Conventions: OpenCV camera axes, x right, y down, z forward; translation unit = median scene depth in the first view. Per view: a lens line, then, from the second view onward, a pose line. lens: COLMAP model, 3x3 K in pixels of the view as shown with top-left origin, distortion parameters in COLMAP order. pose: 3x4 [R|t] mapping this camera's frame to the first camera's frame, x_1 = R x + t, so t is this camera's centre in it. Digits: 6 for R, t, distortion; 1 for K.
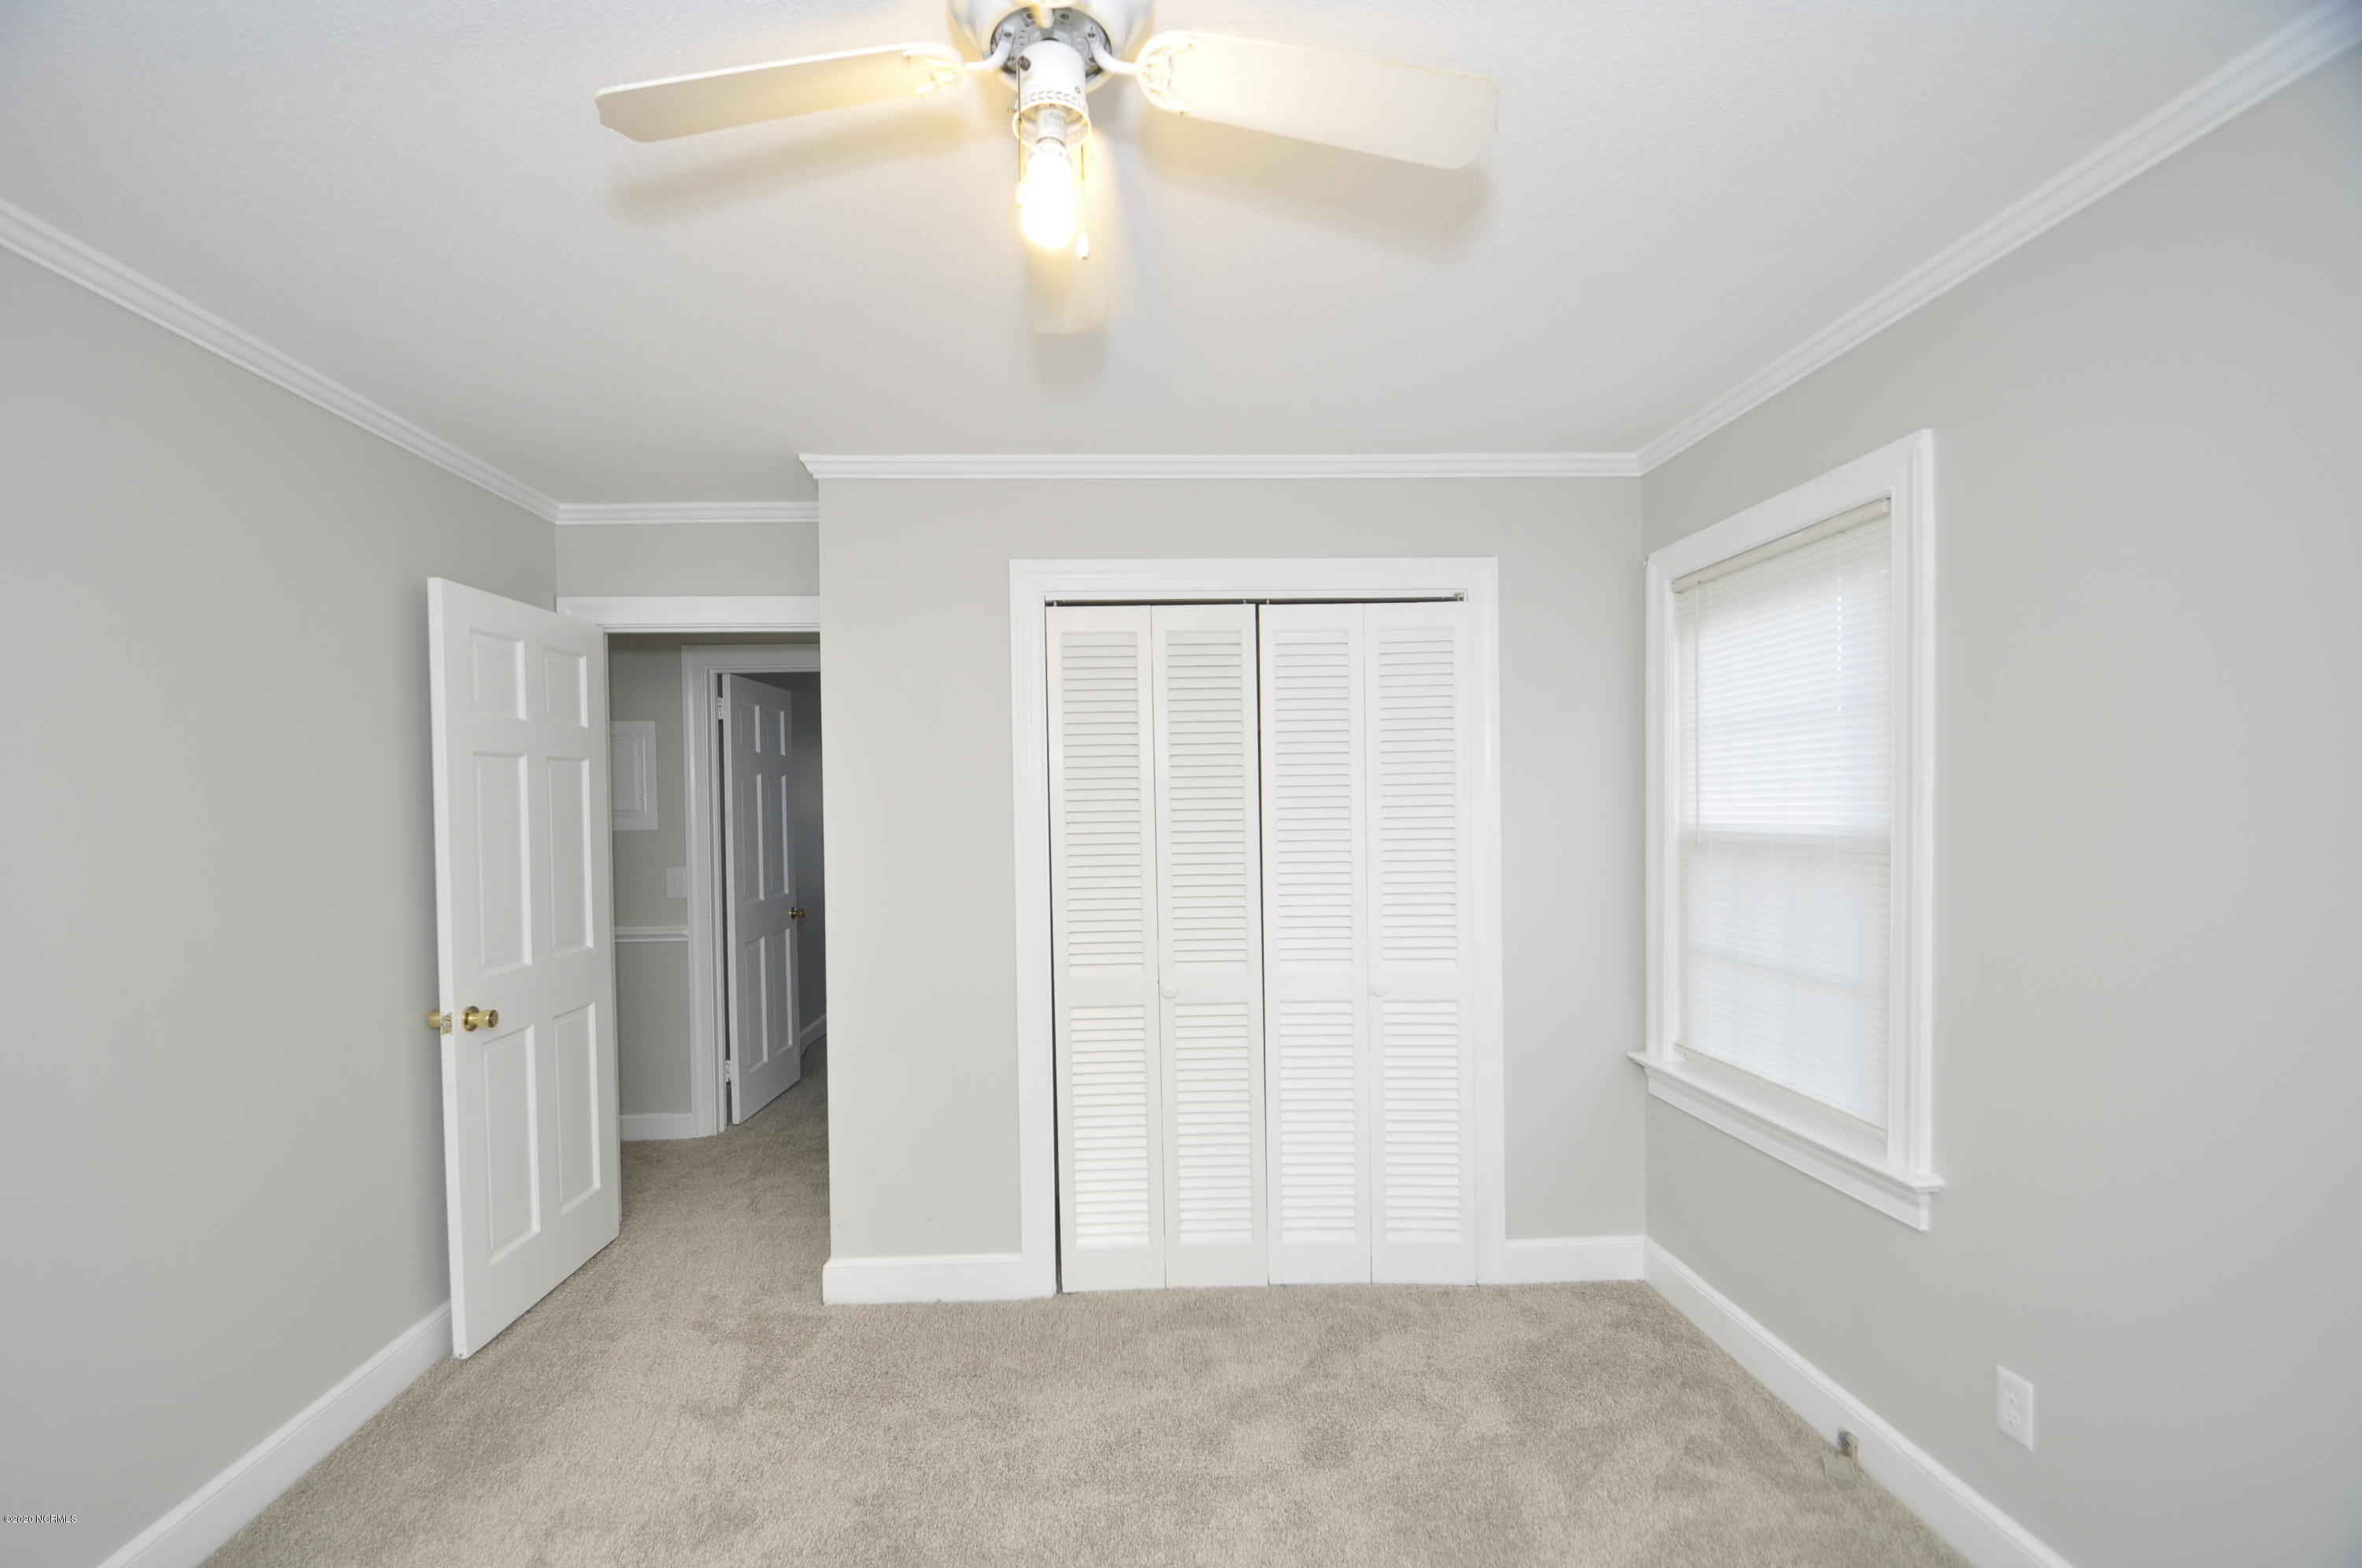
lens RADIAL K [[1039.3, 0, 1177.1], [0, 1039.3, 818.4], [0, 0, 1]] dist [0.026622, -0.027896]
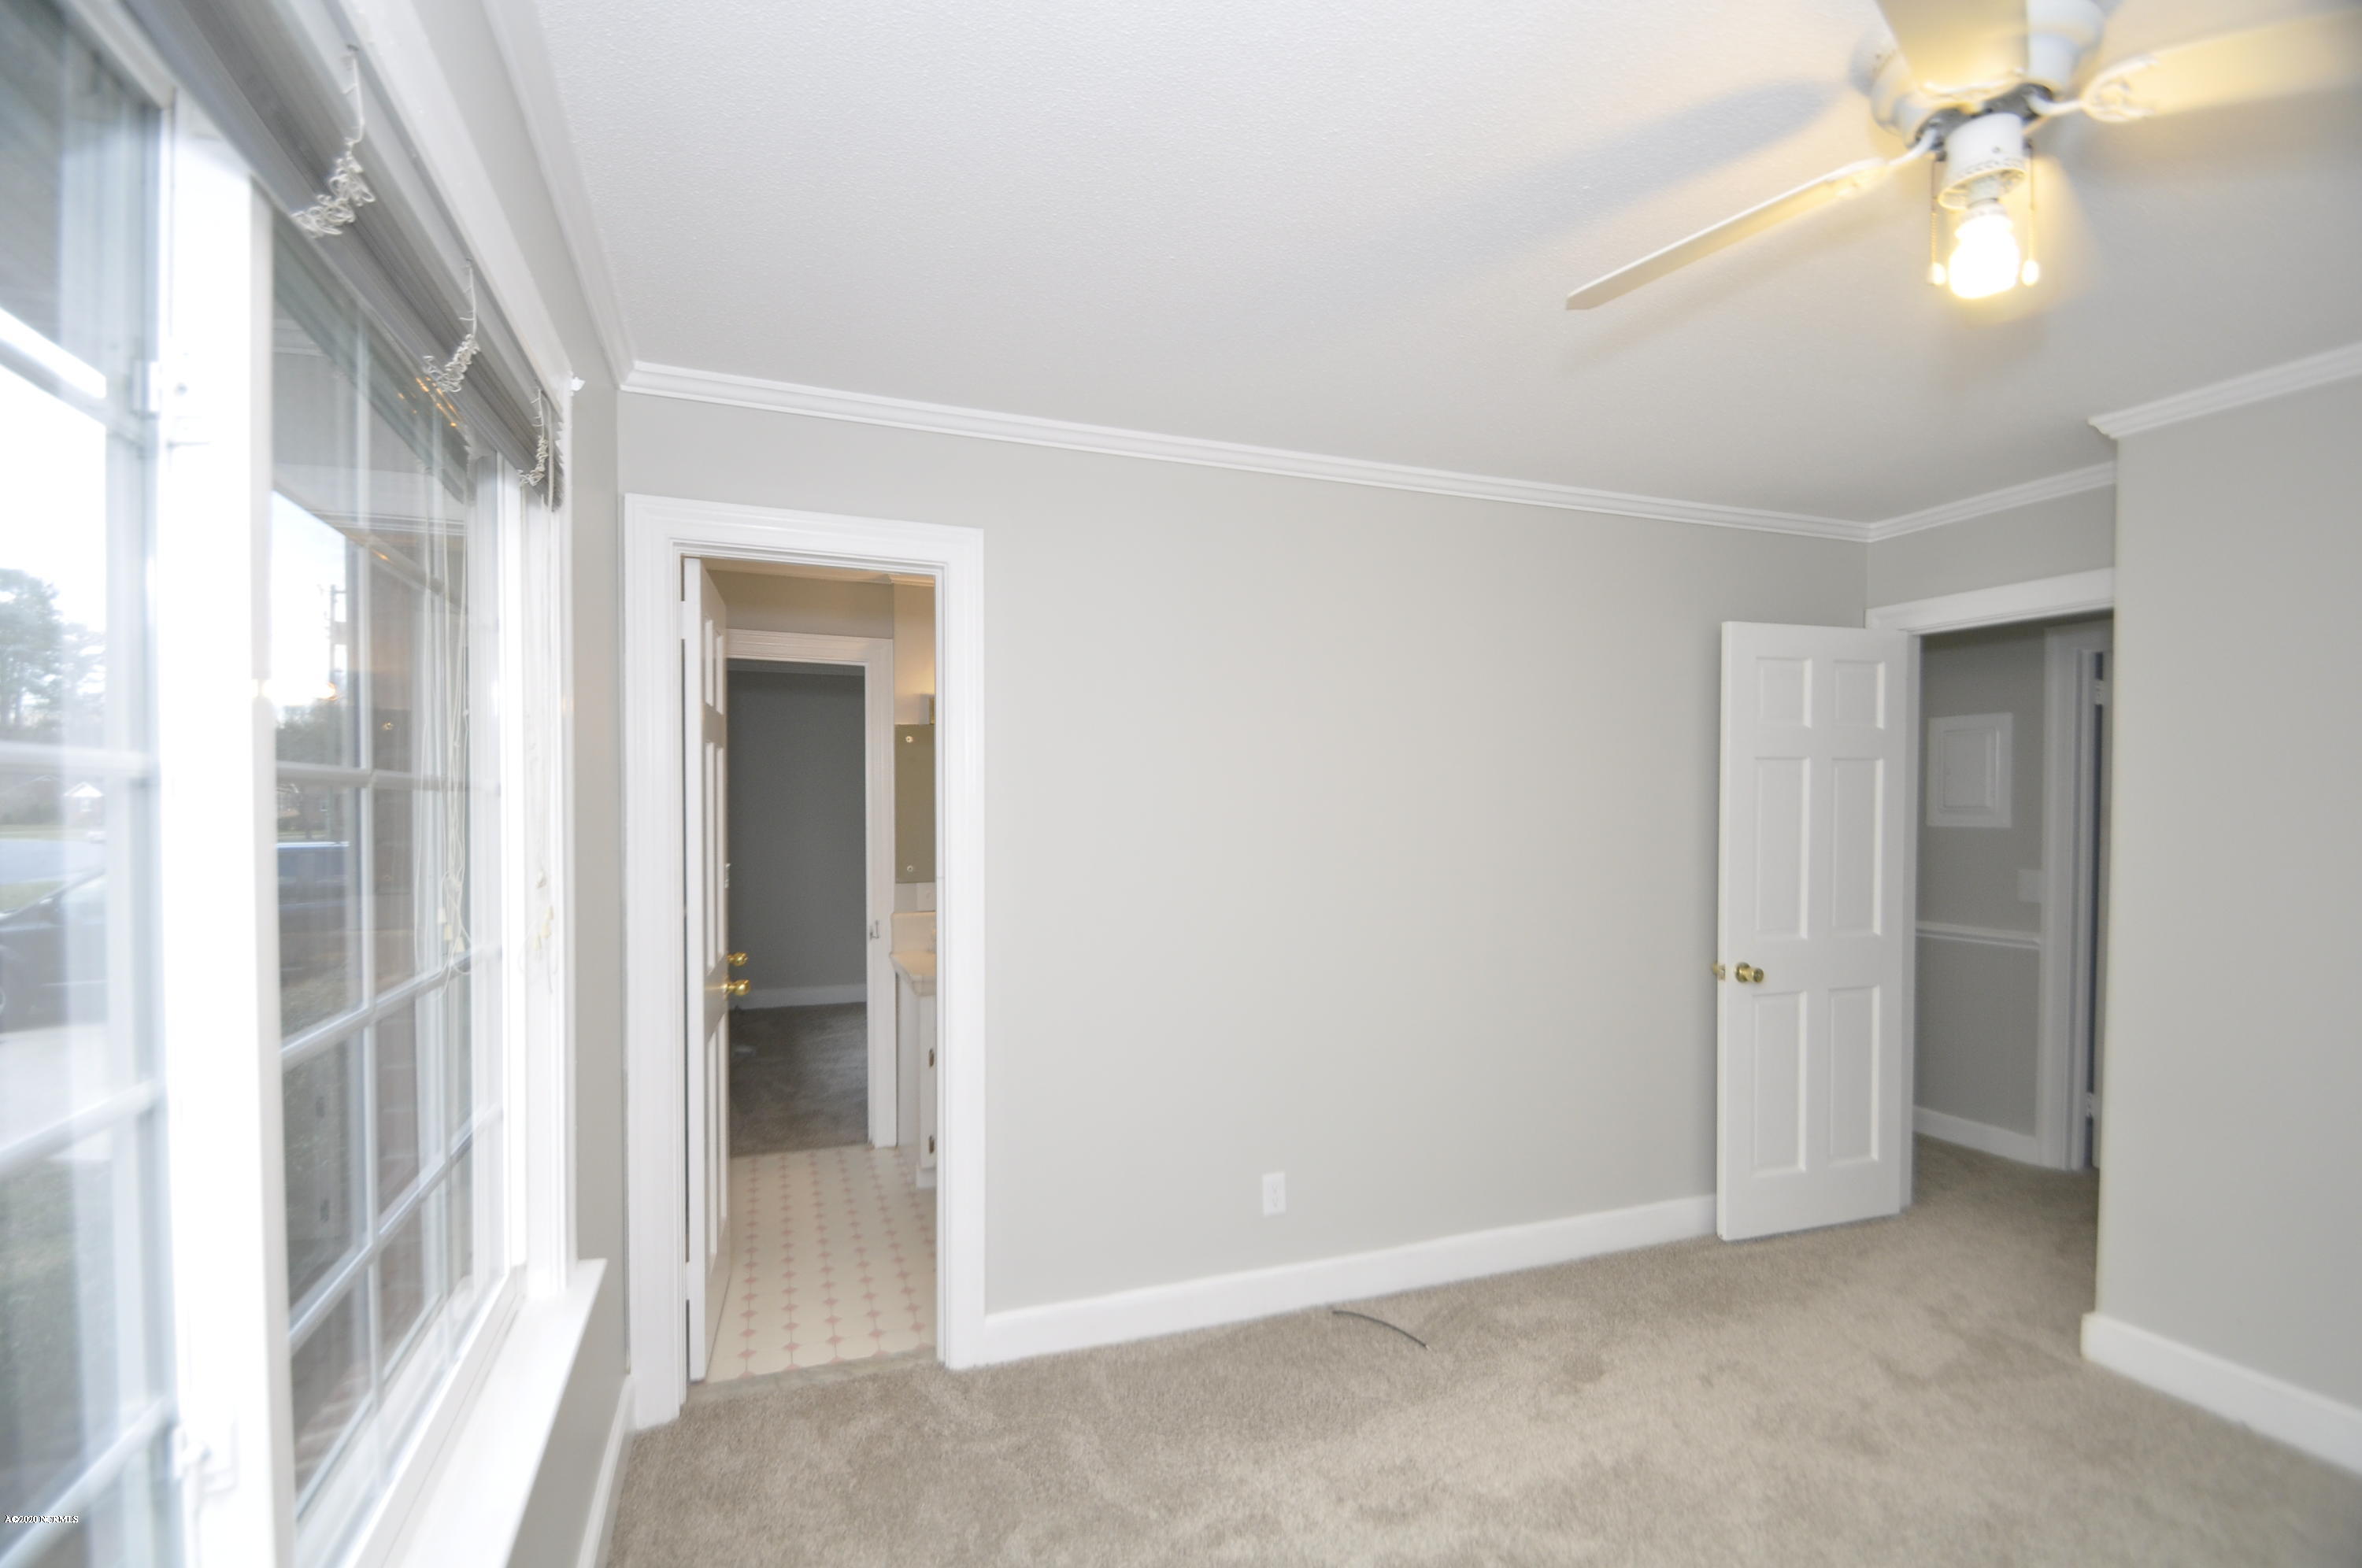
lens RADIAL K [[1045.1, 0, 1132.1], [0, 1045.1, 809.2], [0, 0, 1]] dist [0.001262, 0.000017]
pose [[0.302231, 0.020512, -0.953014, 0.272763], [-0.022393, 0.999645, 0.014414, -0.003696], [0.952972, 0.016984, 0.302583, -0.065771]]
